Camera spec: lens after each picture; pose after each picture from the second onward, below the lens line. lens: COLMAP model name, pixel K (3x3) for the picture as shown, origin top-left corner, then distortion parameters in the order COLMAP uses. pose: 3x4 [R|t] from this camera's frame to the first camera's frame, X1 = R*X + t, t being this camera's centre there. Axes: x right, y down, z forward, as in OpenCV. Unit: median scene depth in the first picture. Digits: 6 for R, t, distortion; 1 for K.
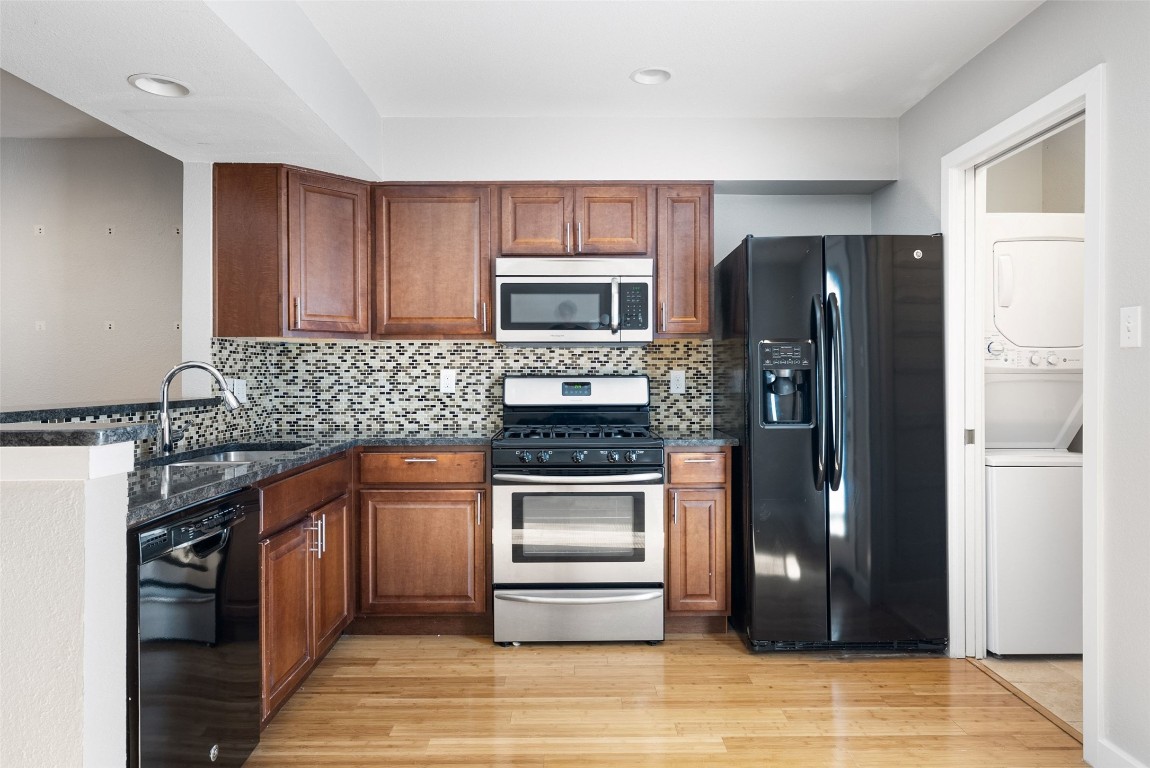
lens RADIAL K [[716.4, 0, 580.7], [0, 716.4, 379.4], [0, 0, 1]] dist [-0.001799, 0.004997]
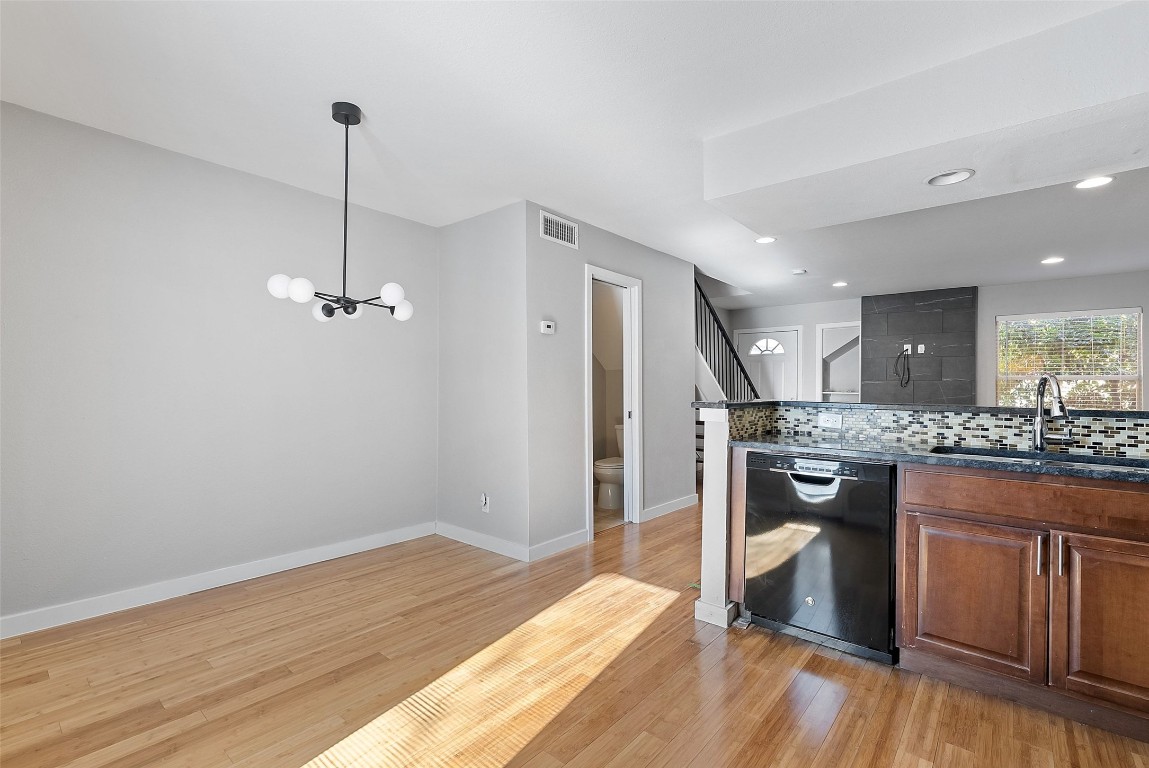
lens RADIAL K [[524.9, 0, 593.7], [0, 524.9, 386.9], [0, 0, 1]] dist [0.030416, -0.000488]
pose [[-0.636191, -0.002677, -0.771527, 0.469202], [-0.014514, 0.999859, 0.008499, -0.000413], [0.771395, 0.016605, -0.636140, 0.811952]]
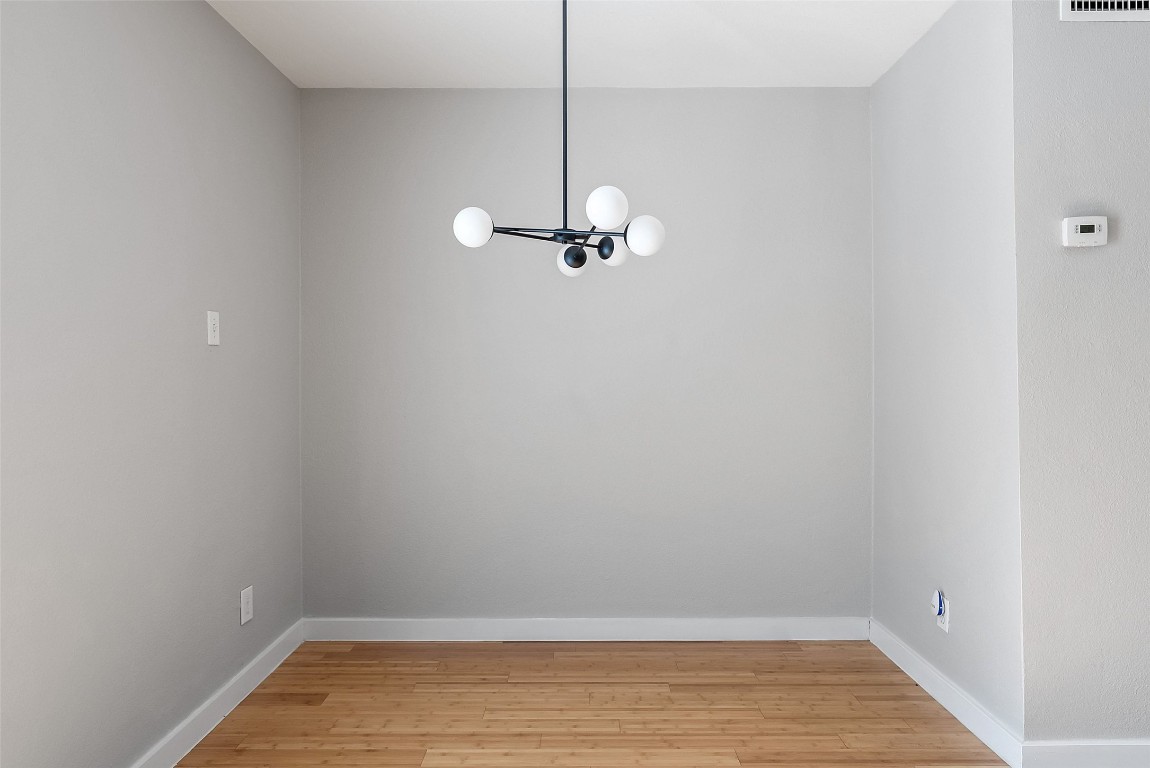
lens RADIAL K [[705.6, 0, 574.1], [0, 705.6, 386.2], [0, 0, 1]] dist [0.003784, 0.001142]
pose [[-0.999795, 0.009678, 0.017767, 0.104065], [0.010079, 0.999693, 0.022653, 0.003353], [-0.017542, 0.022828, -0.999585, 0.660653]]
